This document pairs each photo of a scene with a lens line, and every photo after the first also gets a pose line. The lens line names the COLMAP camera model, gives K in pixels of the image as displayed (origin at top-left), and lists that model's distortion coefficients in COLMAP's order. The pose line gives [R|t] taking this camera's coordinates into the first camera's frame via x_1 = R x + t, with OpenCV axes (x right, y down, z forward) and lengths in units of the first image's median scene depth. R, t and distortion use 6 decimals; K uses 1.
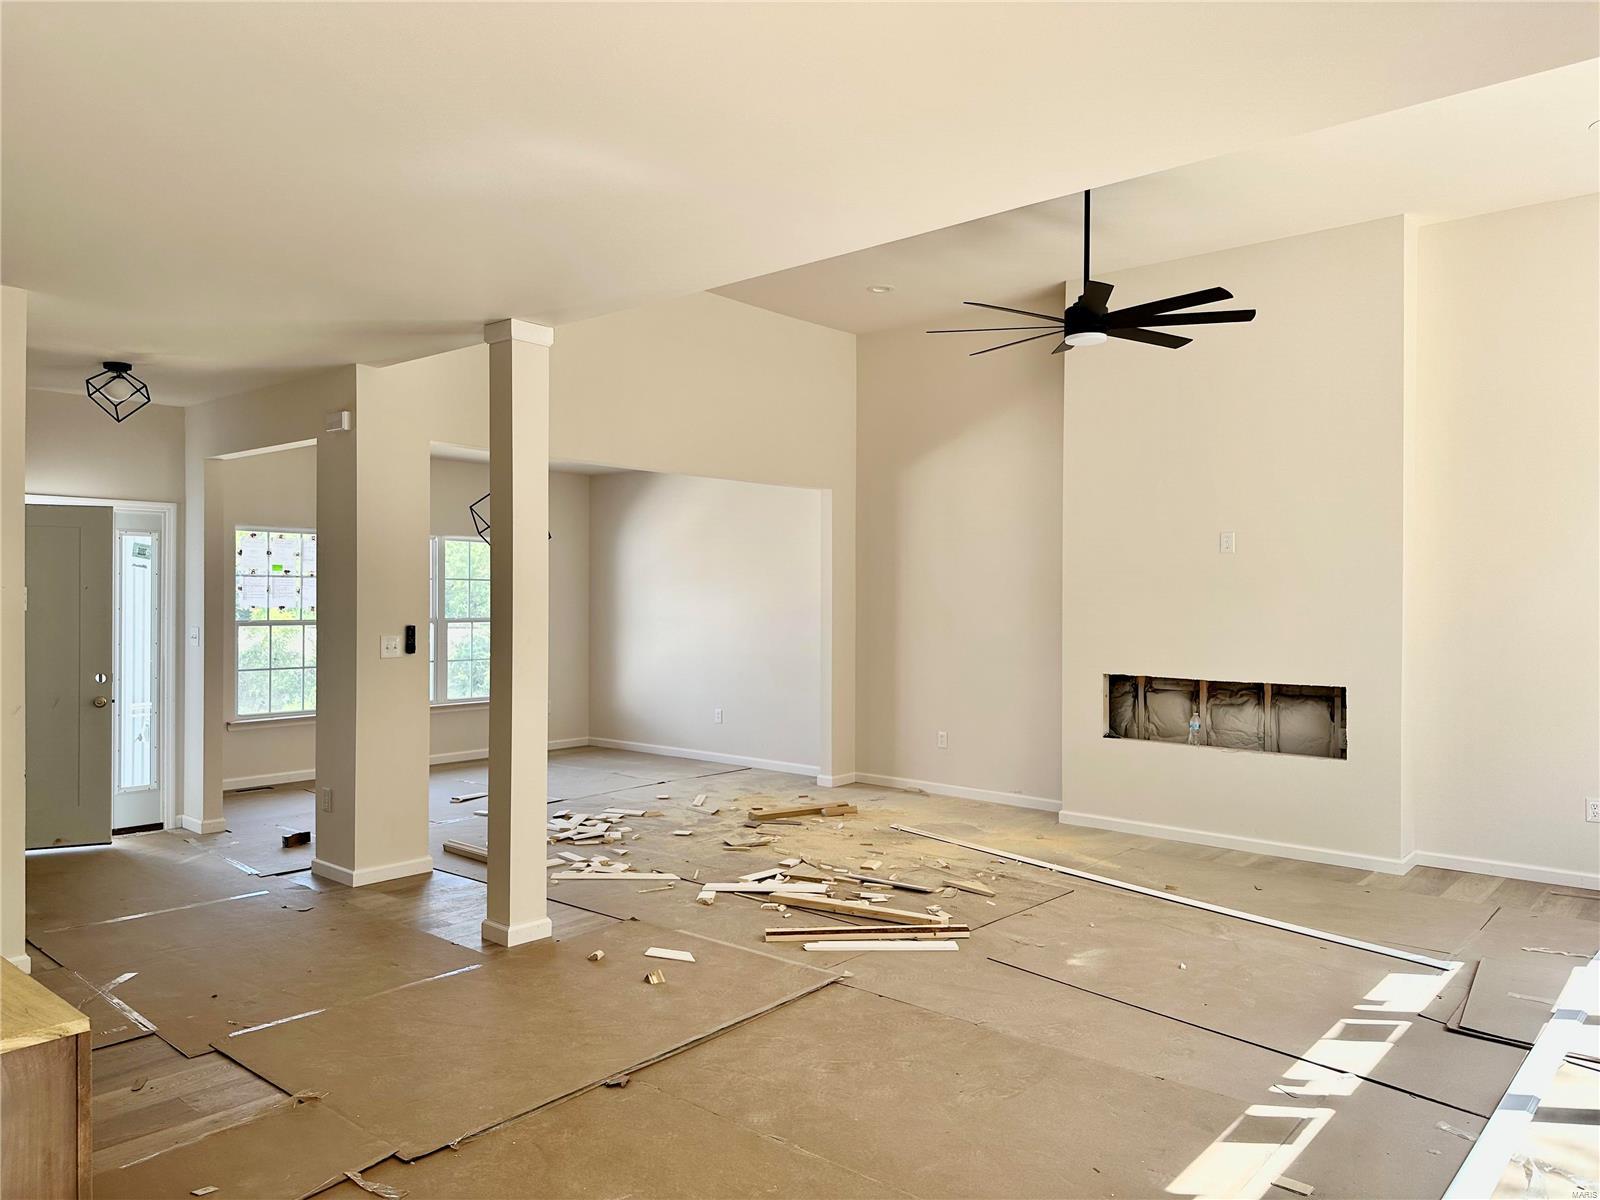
lens RADIAL K [[1137.2, 0, 790.6], [0, 1137.2, 599.6], [0, 0, 1]] dist [0.039940, -0.031313]
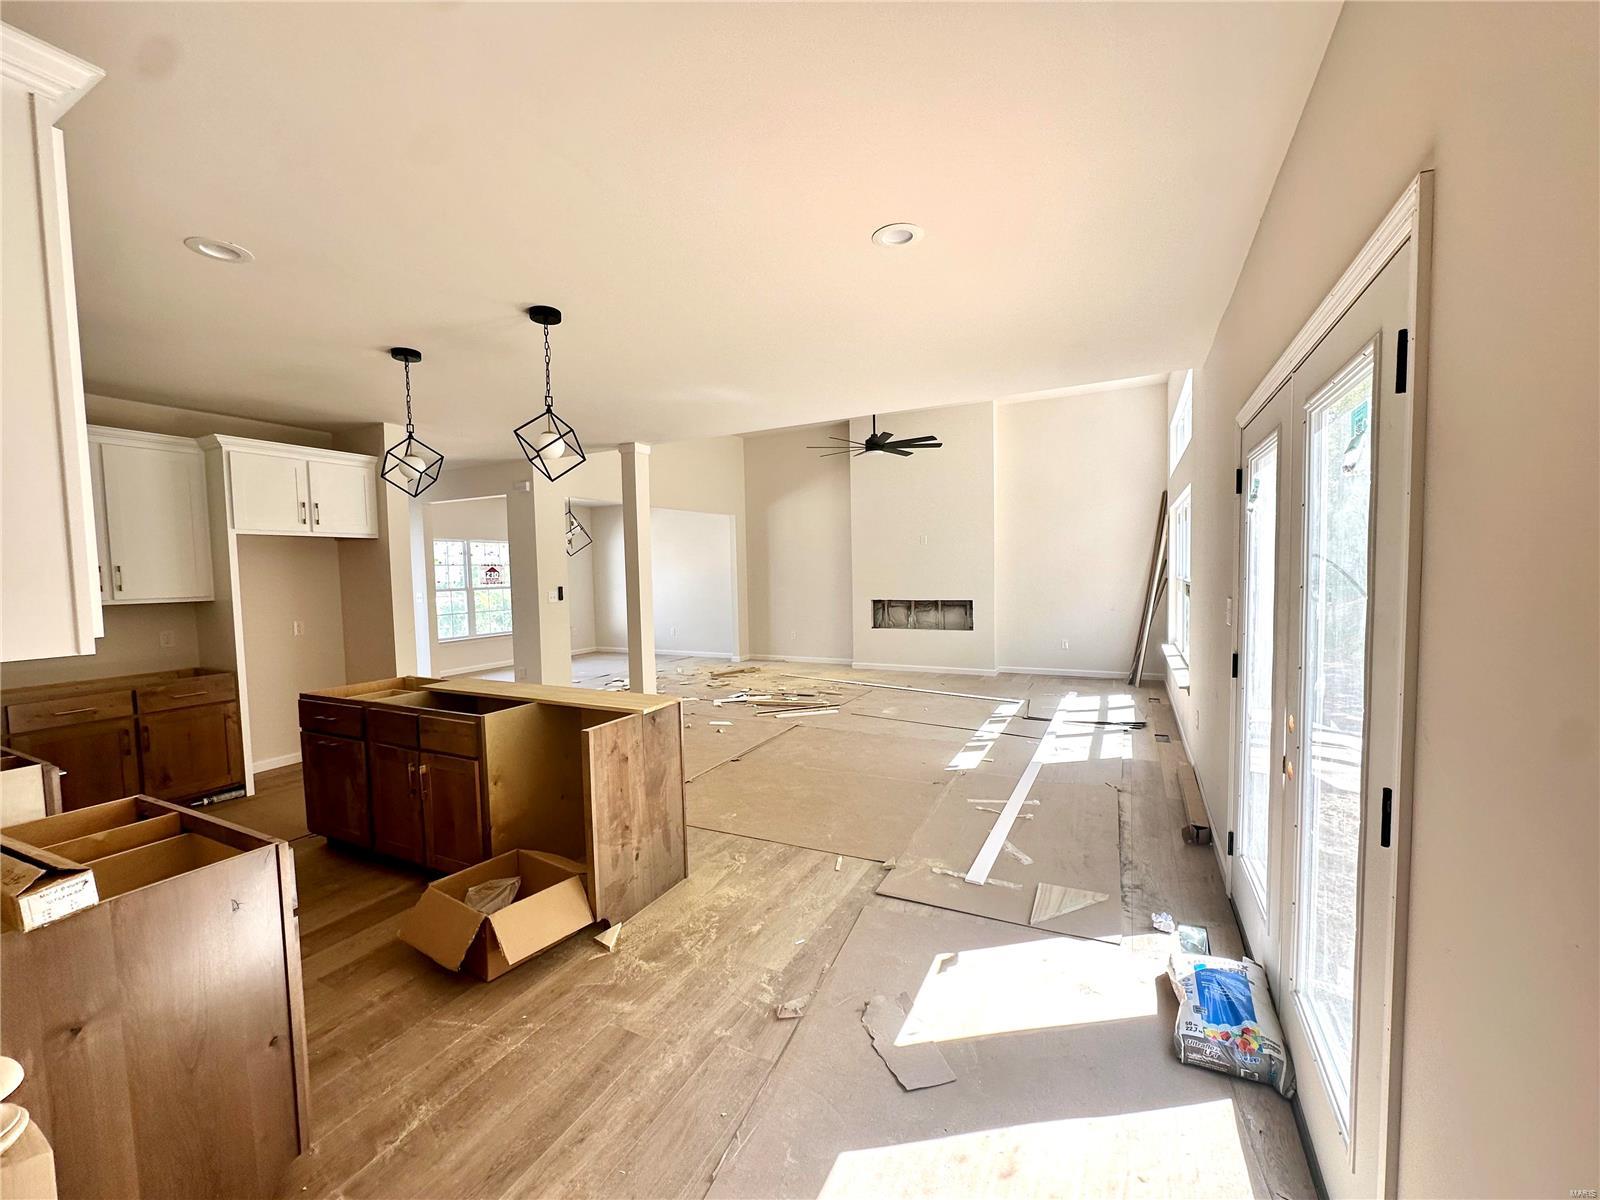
lens RADIAL K [[629.2, 0, 808.2], [0, 629.2, 596.3], [0, 0, 1]] dist [-0.001620, 0.000264]
pose [[0.969889, -0.037262, 0.240680, -0.174335], [0.028570, 0.998811, 0.039503, 0.008320], [-0.241866, -0.031437, 0.969800, -0.198949]]
